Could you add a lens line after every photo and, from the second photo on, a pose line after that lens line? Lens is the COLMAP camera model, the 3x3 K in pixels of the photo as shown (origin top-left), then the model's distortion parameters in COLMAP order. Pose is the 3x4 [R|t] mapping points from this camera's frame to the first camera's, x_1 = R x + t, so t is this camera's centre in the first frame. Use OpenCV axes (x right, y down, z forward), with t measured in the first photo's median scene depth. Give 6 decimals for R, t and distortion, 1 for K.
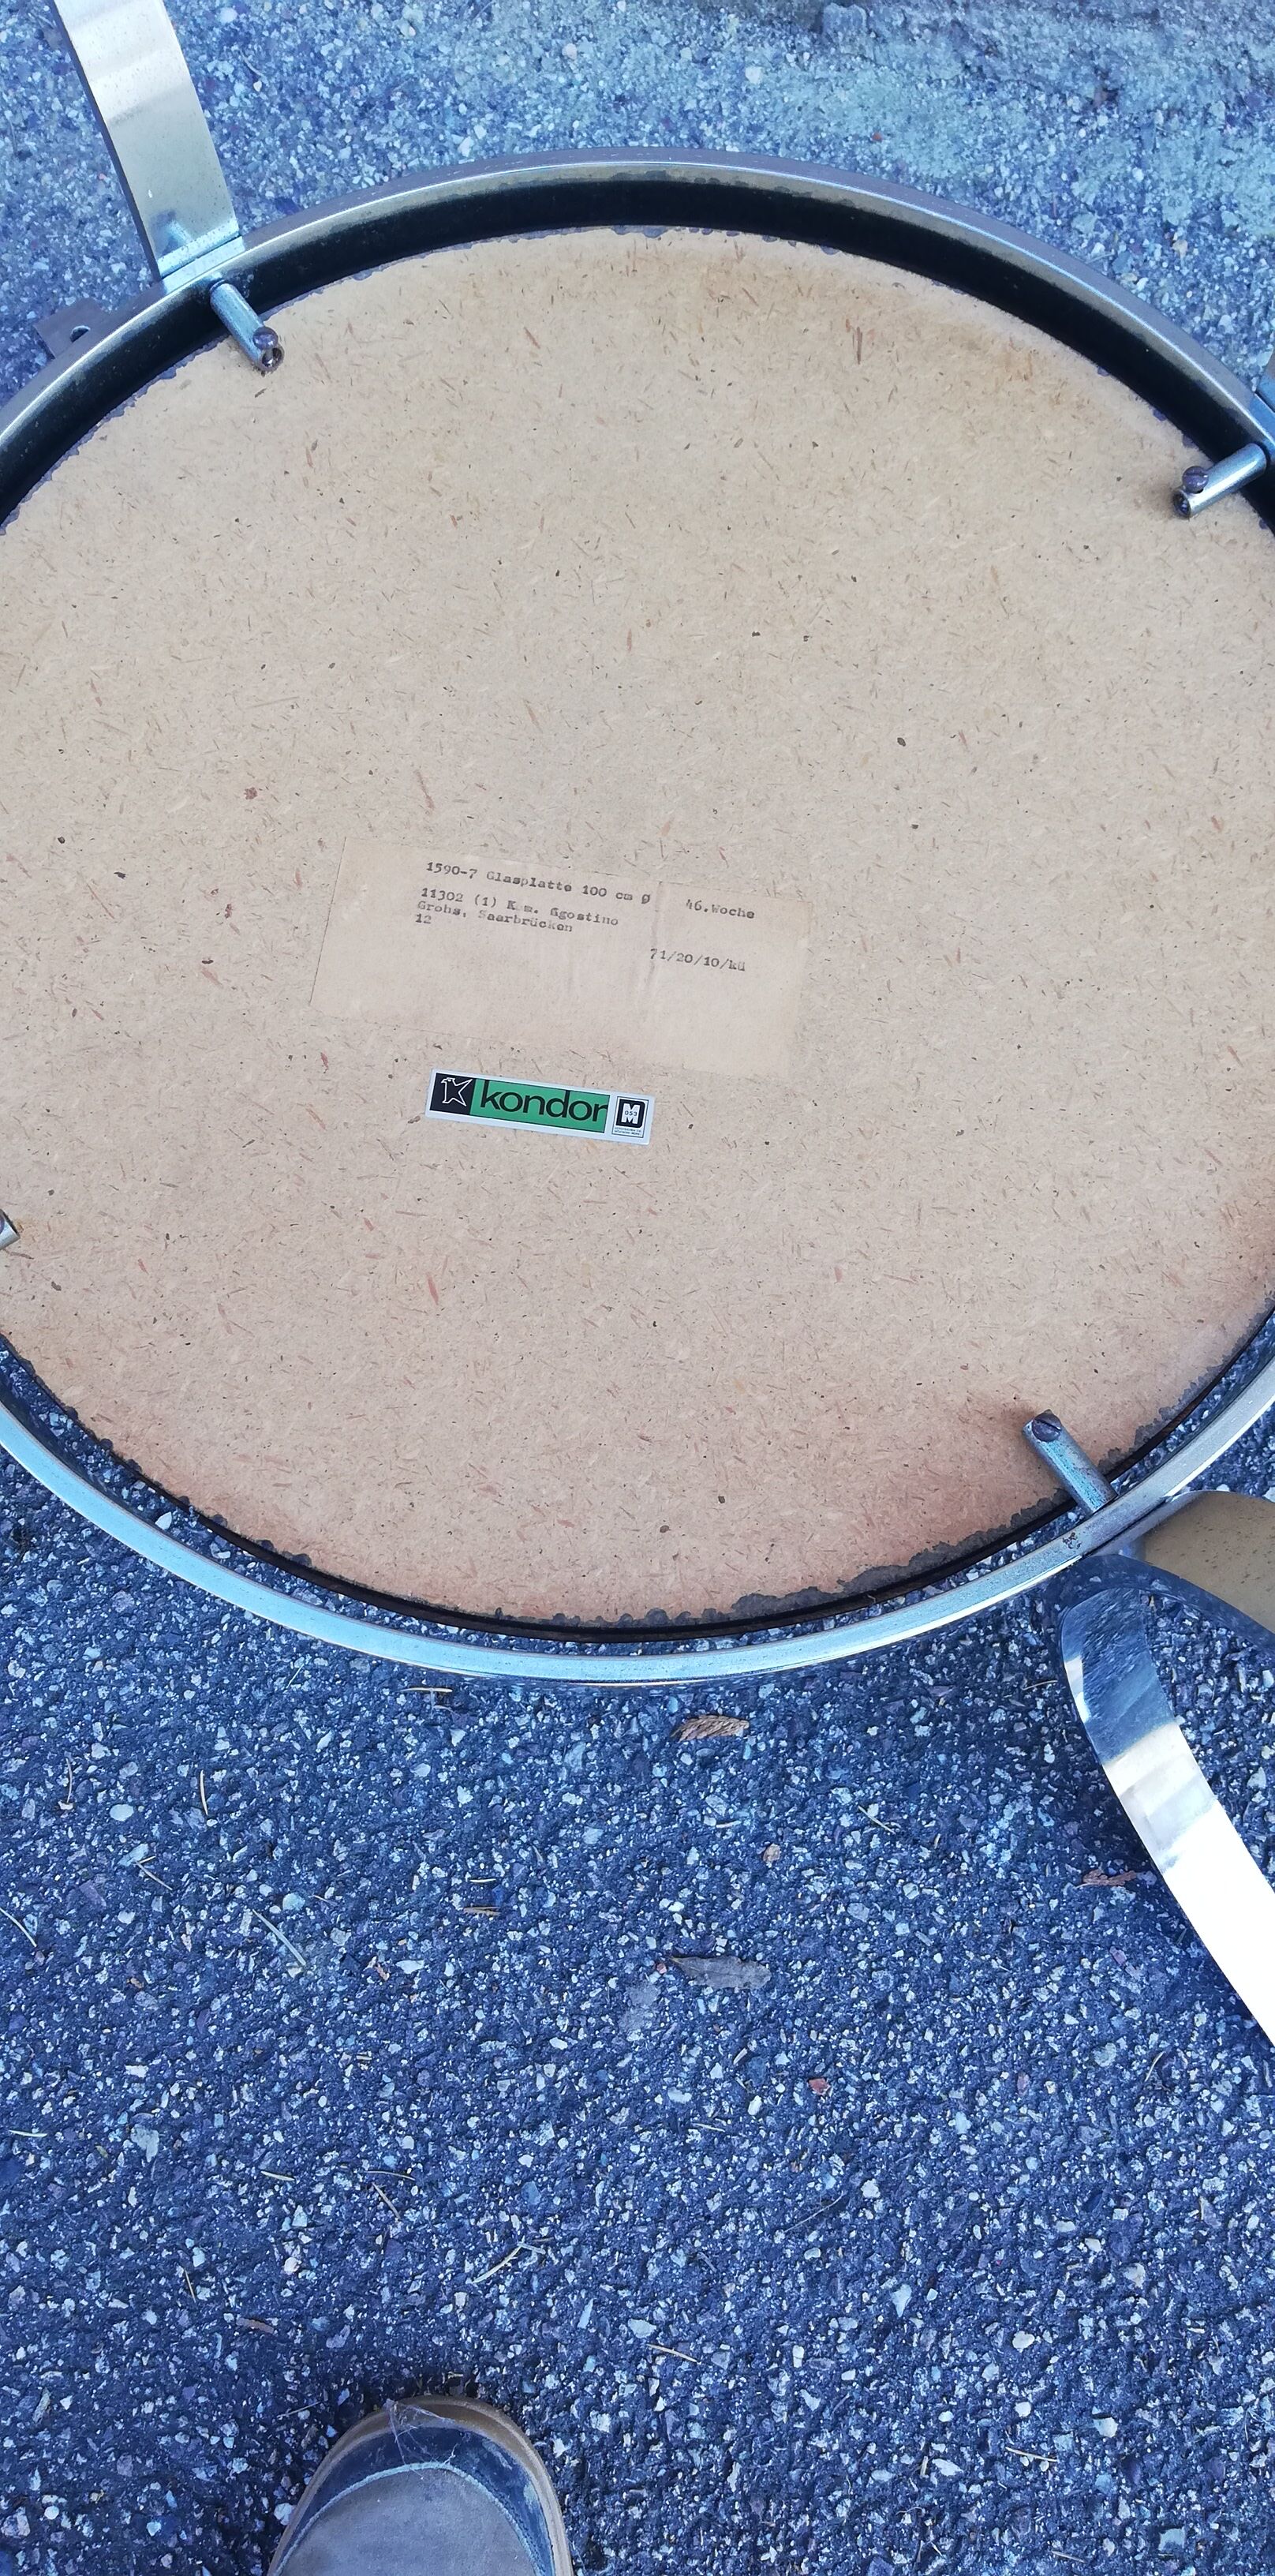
lens RADIAL K [[1947.6, 0, 647.3], [0, 1947.6, 1288.8], [0, 0, 1]] dist [0.031903, -0.058348]
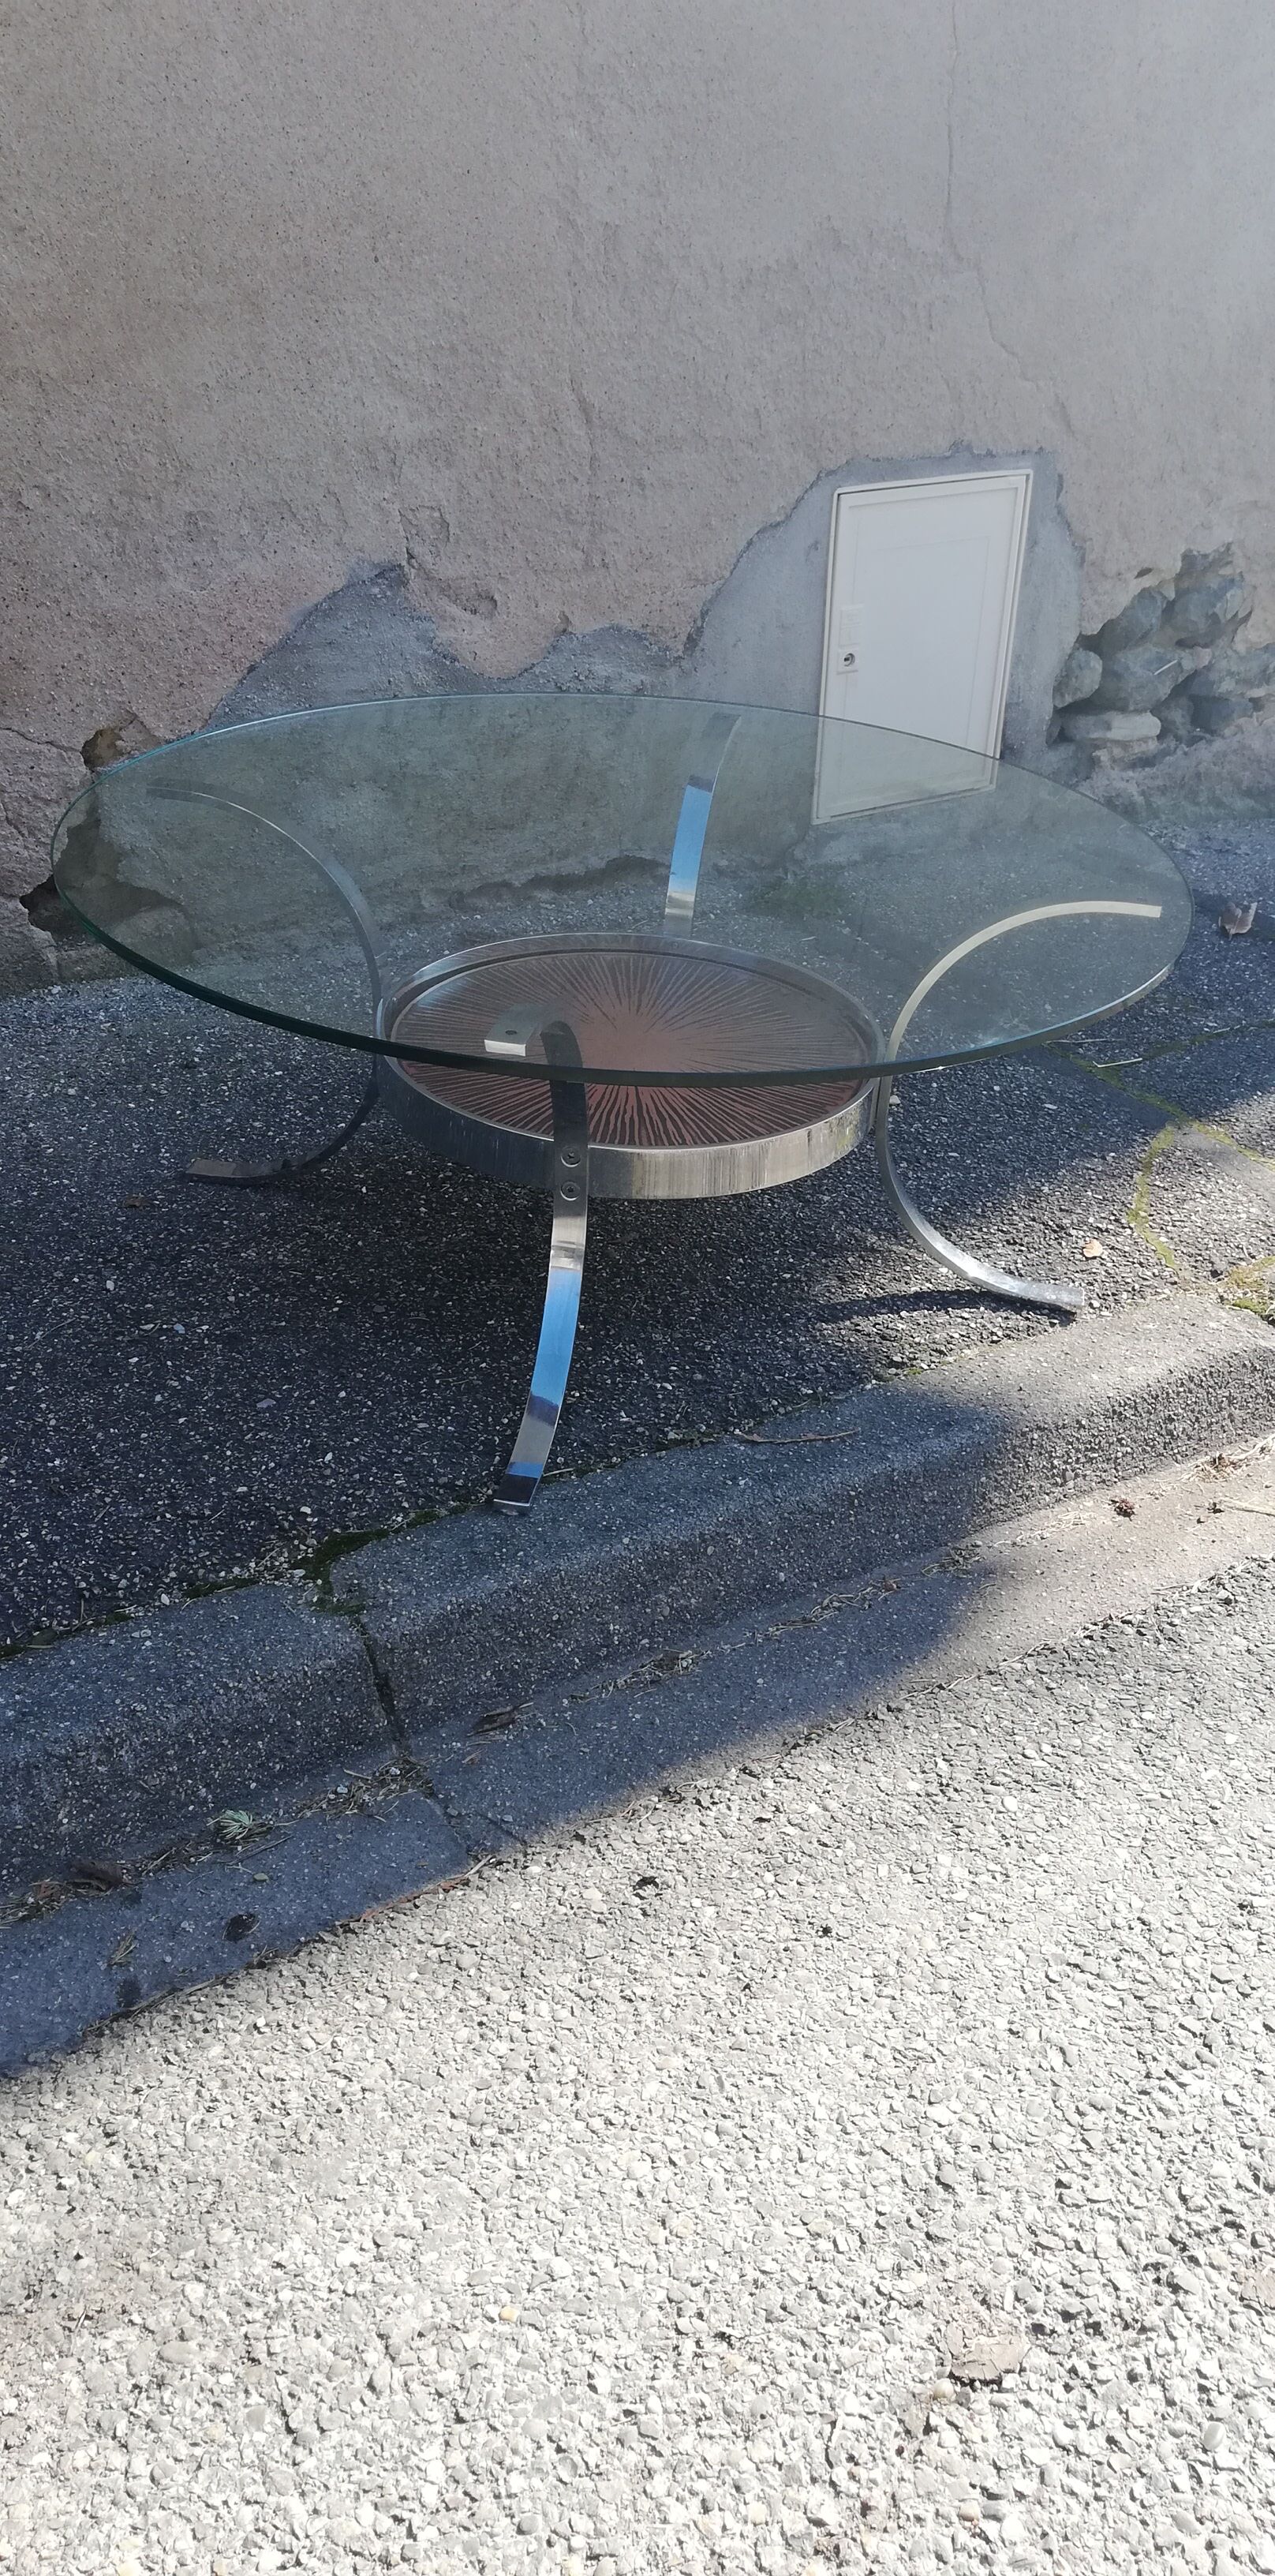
lens RADIAL K [[1947.6, 0, 652.7], [0, 1947.6, 1291.8], [0, 0, 1]] dist [0.031903, -0.058348]
pose [[0.706776, -0.306506, 0.637590, -1.827747], [0.659606, 0.611289, -0.437318, 1.722412], [-0.255711, 0.729644, 0.634218, -0.784027]]
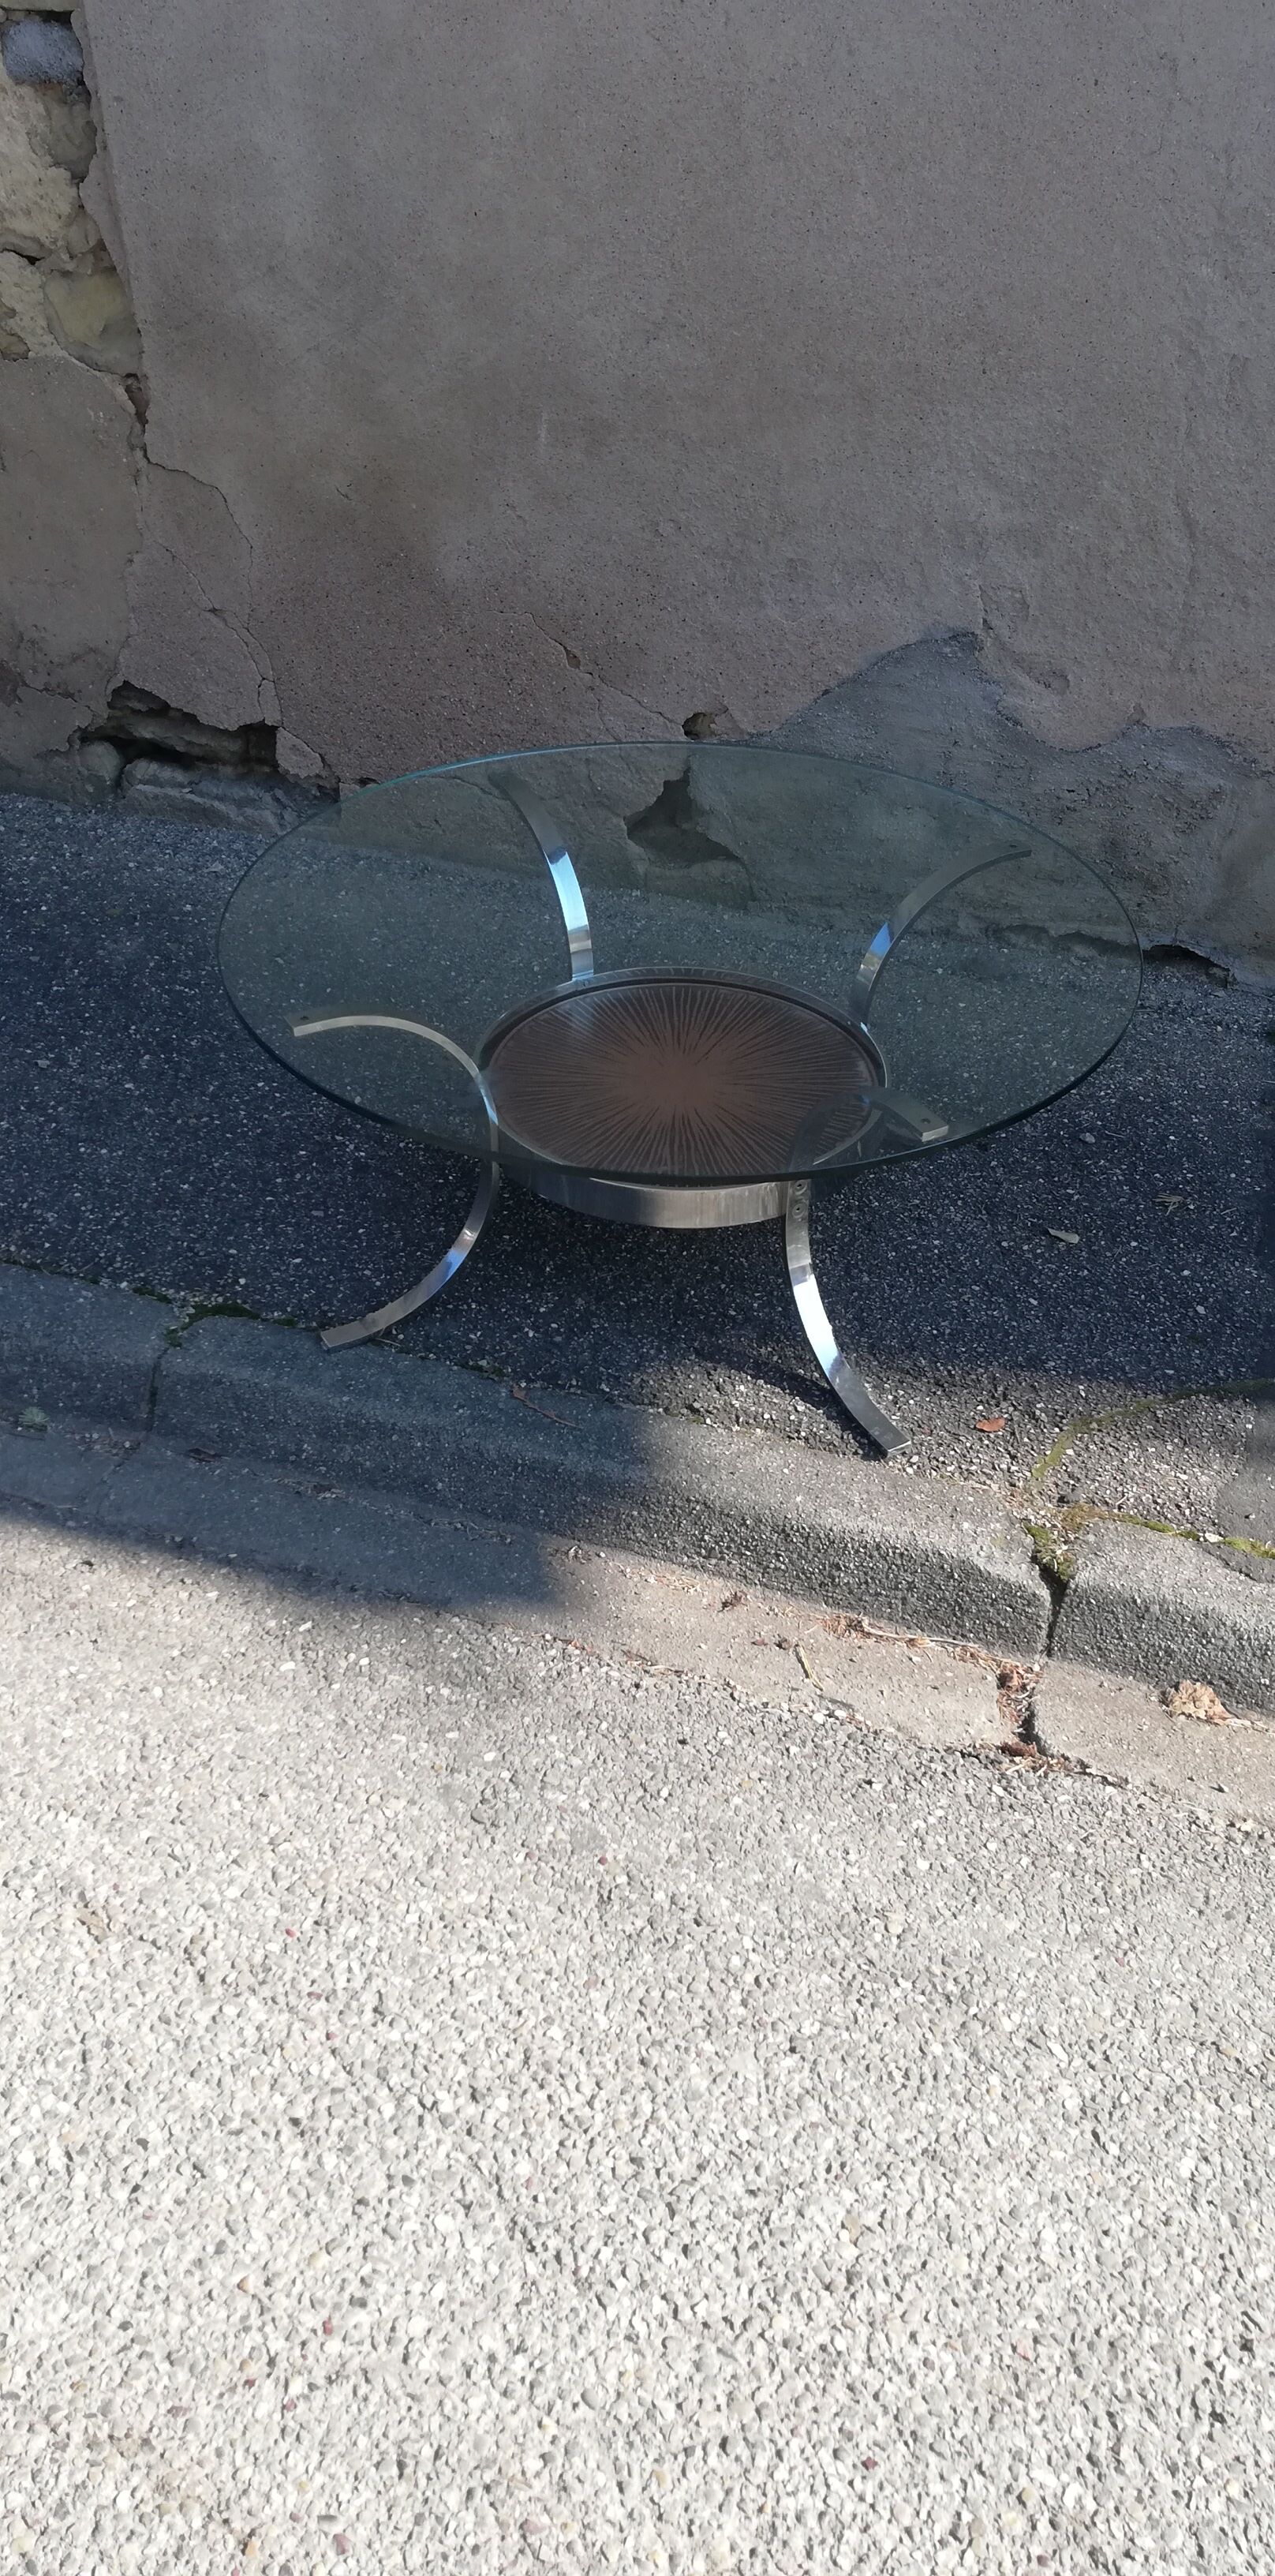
lens RADIAL K [[1947.6, 0, 644.4], [0, 1947.6, 1291.9], [0, 0, 1]] dist [0.031903, -0.058348]
pose [[0.995909, 0.085143, -0.030266, 0.095995], [-0.086068, 0.791769, -0.604726, 2.605261], [-0.027524, 0.604857, 0.795858, -1.729610]]
